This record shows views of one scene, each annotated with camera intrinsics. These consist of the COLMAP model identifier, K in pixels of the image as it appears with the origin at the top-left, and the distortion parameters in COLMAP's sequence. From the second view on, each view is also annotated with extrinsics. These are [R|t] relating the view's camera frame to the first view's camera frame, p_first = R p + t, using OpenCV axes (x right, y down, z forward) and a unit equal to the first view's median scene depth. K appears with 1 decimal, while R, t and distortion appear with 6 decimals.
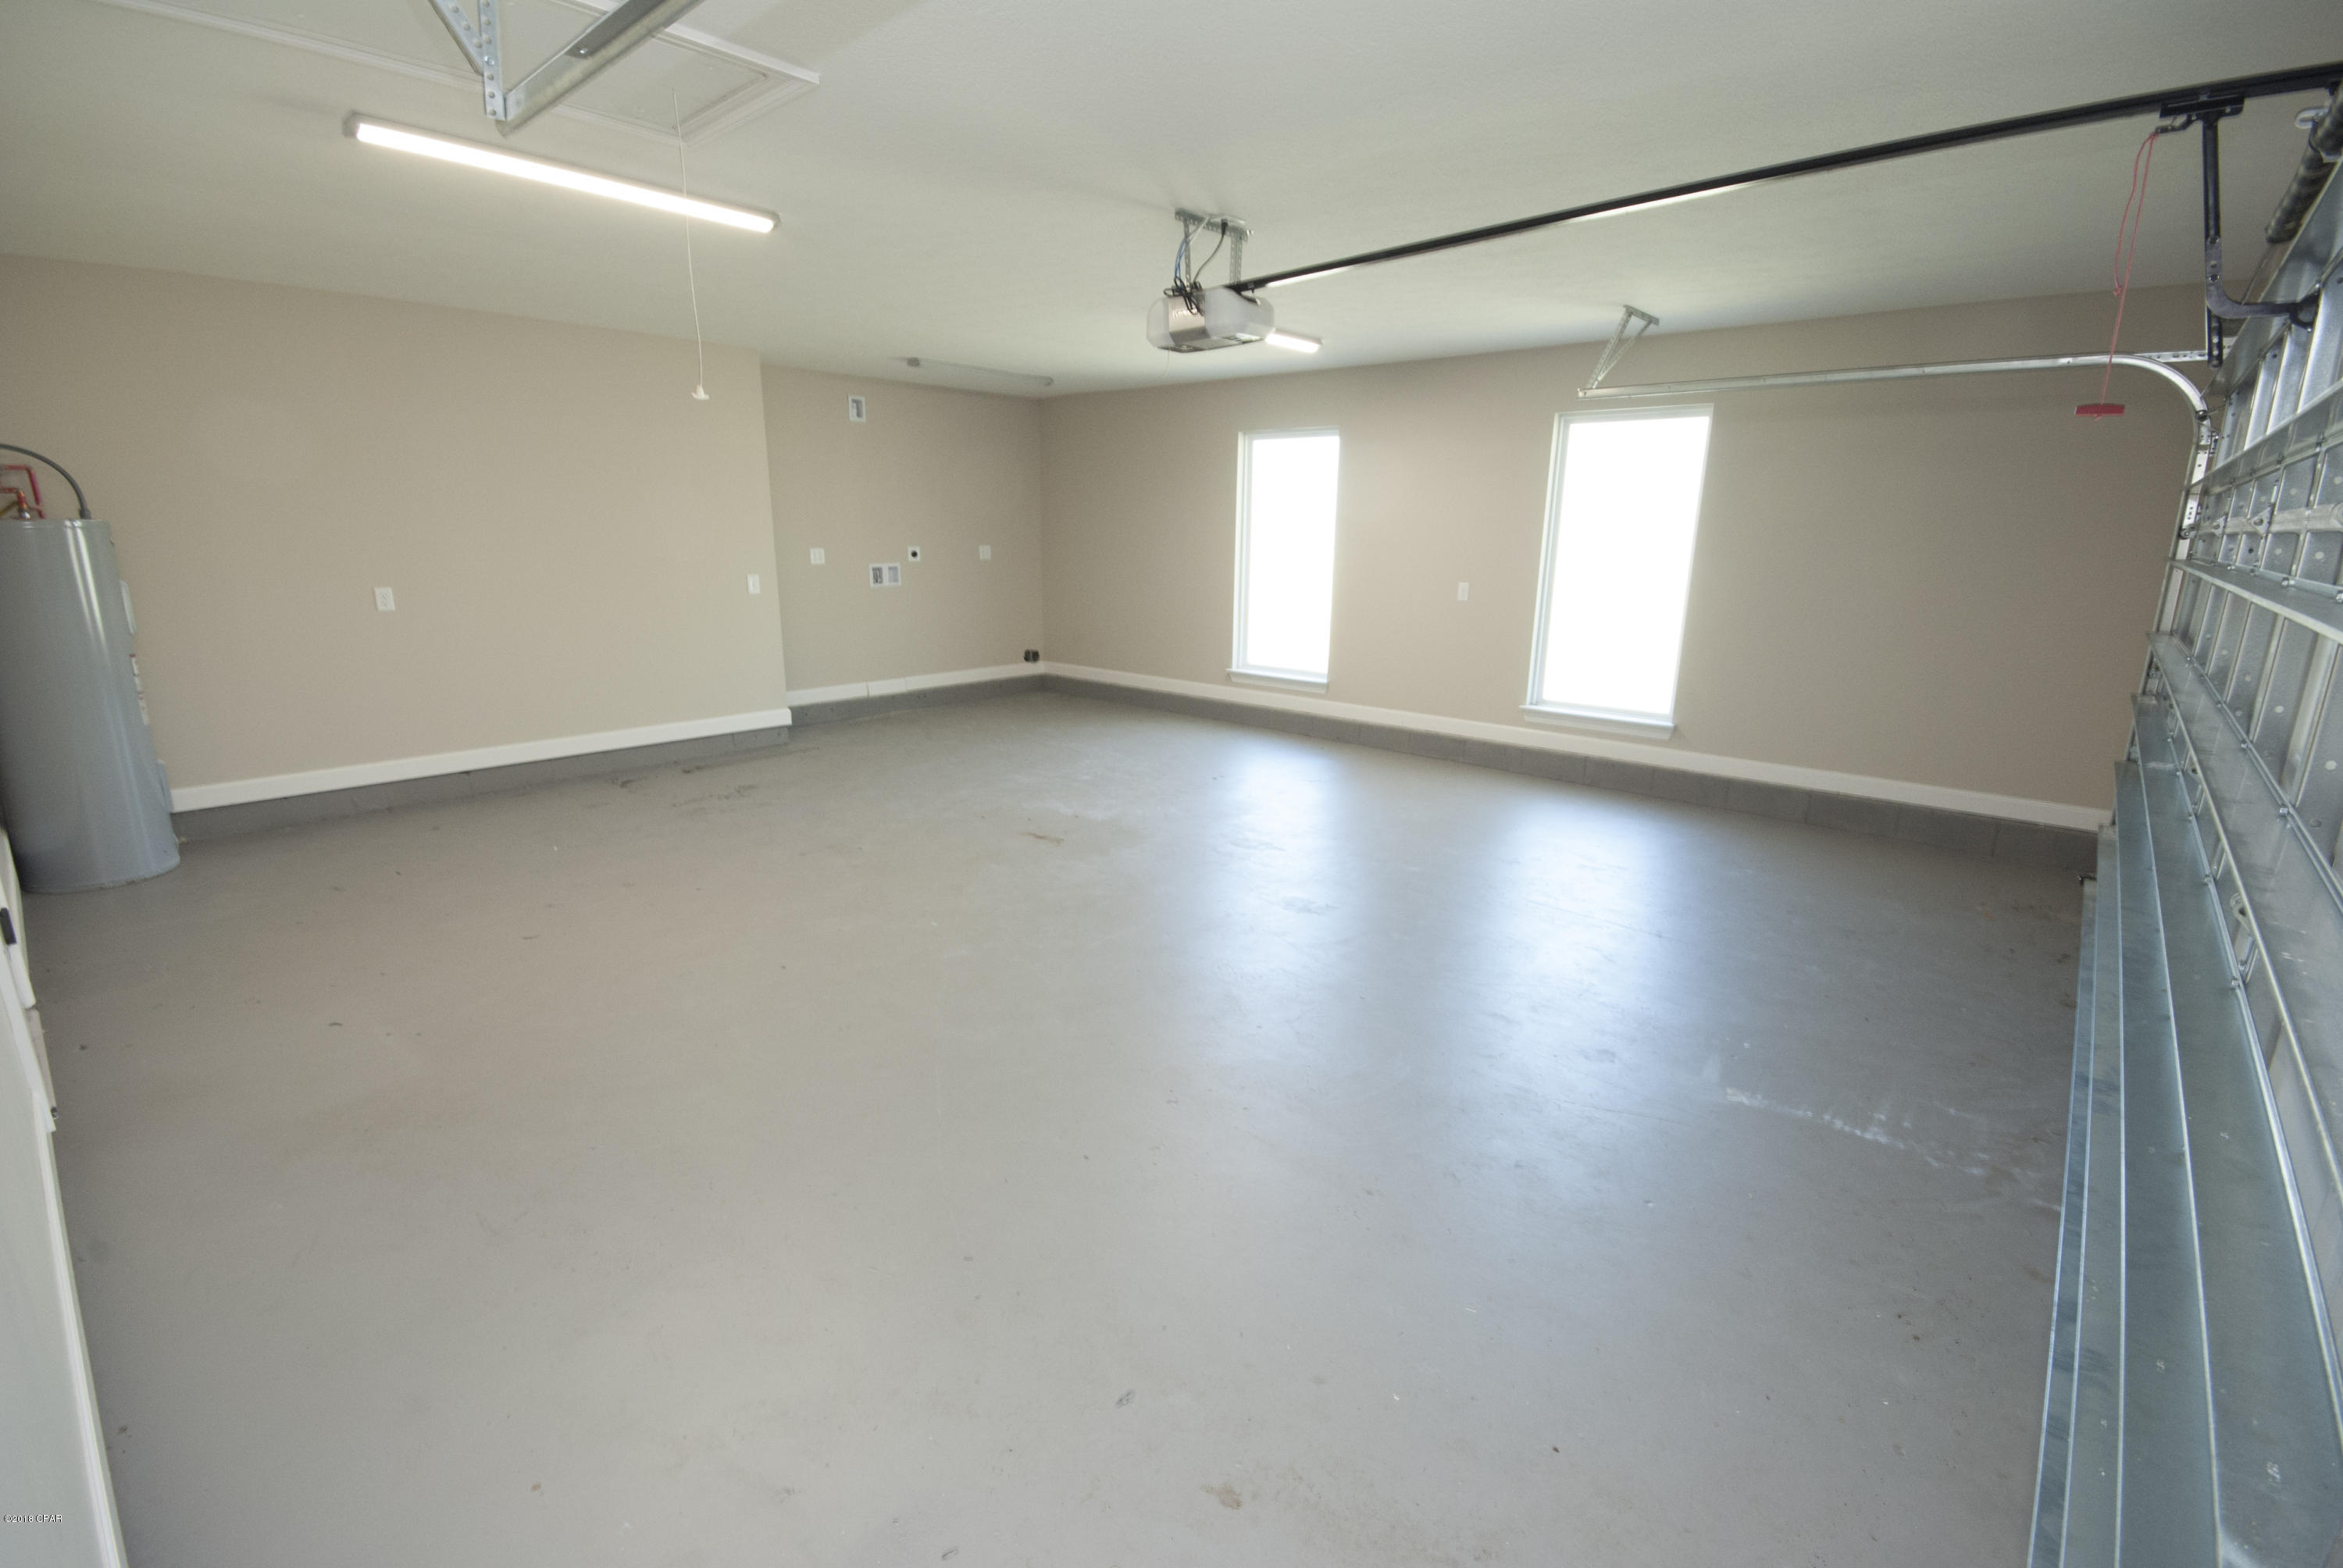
lens RADIAL K [[1034.6, 0, 1170.4], [0, 1034.6, 790.8], [0, 0, 1]] dist [0.016206, -0.015561]
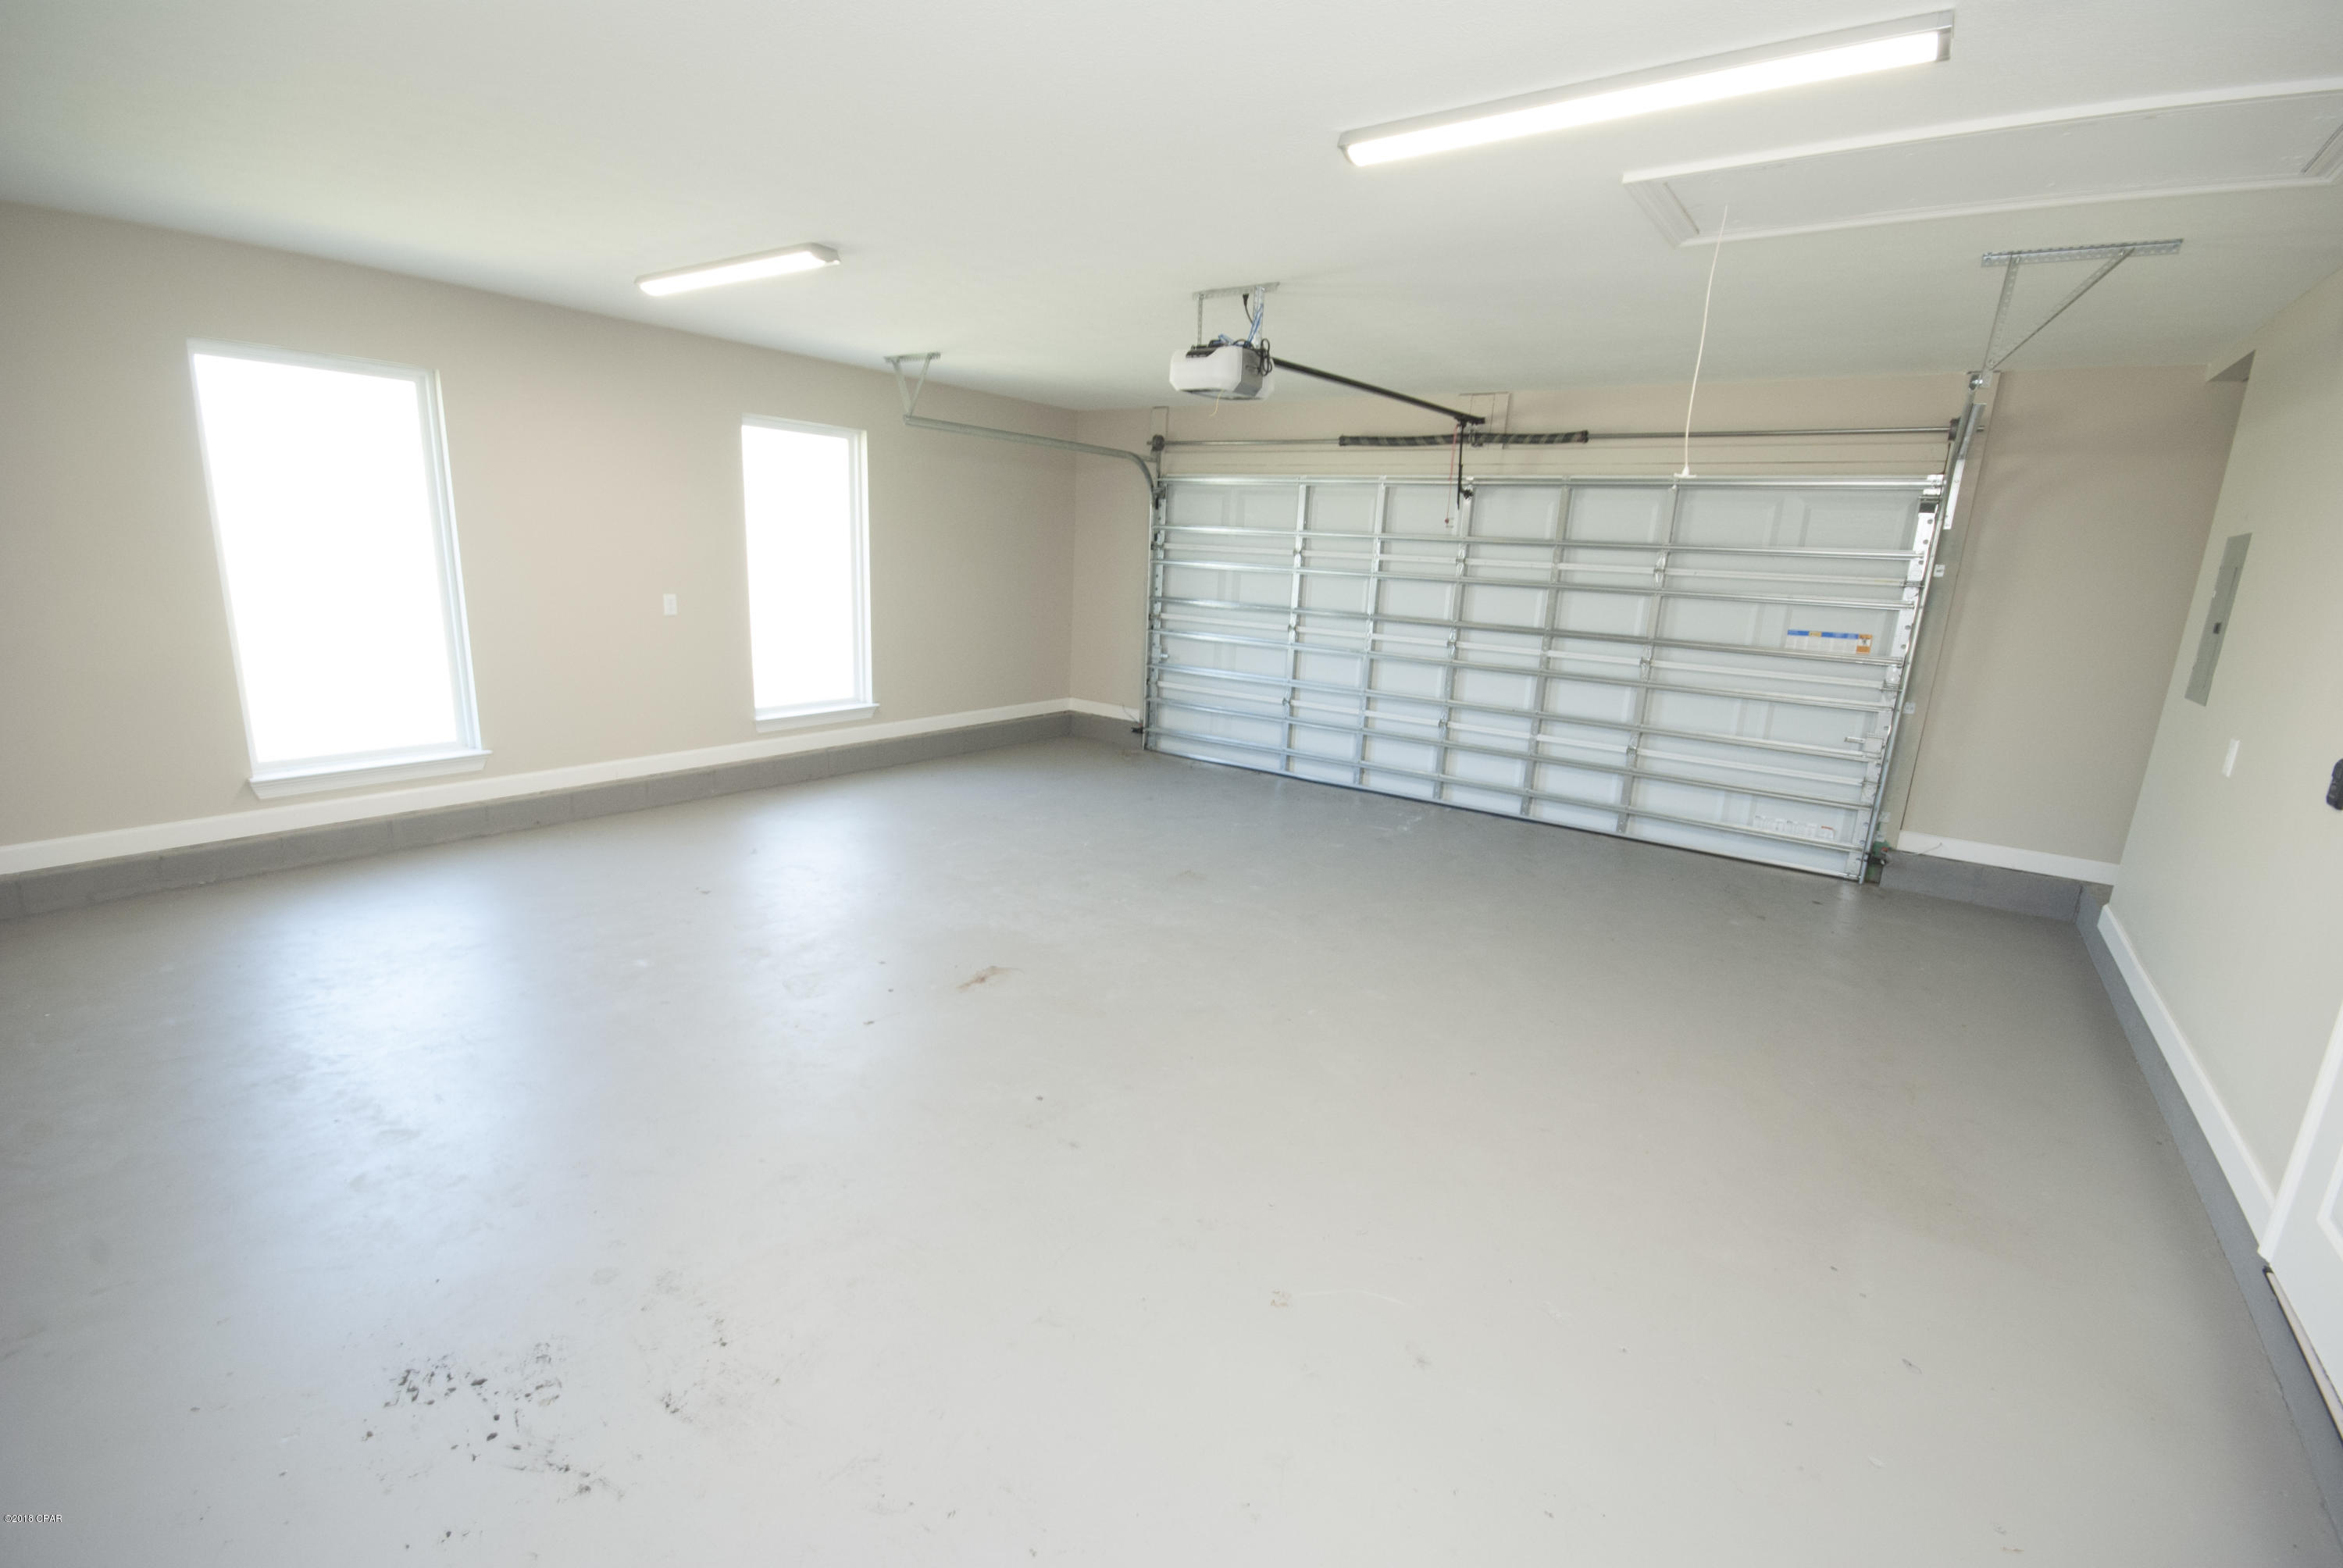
lens RADIAL K [[1034.6, 0, 1170.4], [0, 1034.6, 790.8], [0, 0, 1]] dist [0.016206, -0.015561]
pose [[-0.108786, -0.248502, 0.962503, -0.646128], [0.197300, 0.943589, 0.265918, -0.199712], [-0.974289, 0.218830, -0.053620, 0.698597]]
